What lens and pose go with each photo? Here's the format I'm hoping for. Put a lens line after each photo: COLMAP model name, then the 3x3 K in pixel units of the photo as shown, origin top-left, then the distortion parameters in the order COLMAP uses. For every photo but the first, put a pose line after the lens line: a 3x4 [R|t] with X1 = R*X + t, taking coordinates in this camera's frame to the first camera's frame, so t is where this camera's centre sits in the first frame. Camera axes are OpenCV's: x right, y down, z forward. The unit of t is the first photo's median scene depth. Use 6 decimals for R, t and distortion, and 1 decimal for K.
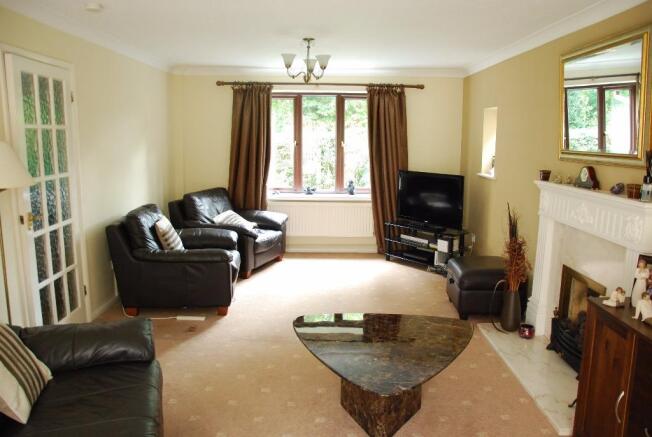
lens RADIAL K [[517.5, 0, 326.0], [0, 517.5, 218.5], [0, 0, 1]] dist [-0.157027, 0.140809]
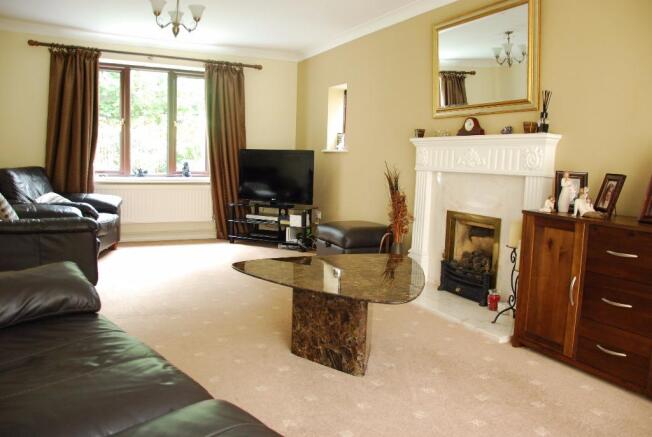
lens RADIAL K [[517.5, 0, 326.0], [0, 517.5, 218.5], [0, 0, 1]] dist [-0.157027, 0.140809]
pose [[0.893882, -0.031261, 0.447211, -0.154829], [0.050367, 0.998253, -0.030893, 0.075895], [-0.445464, 0.050140, 0.893895, 0.069036]]
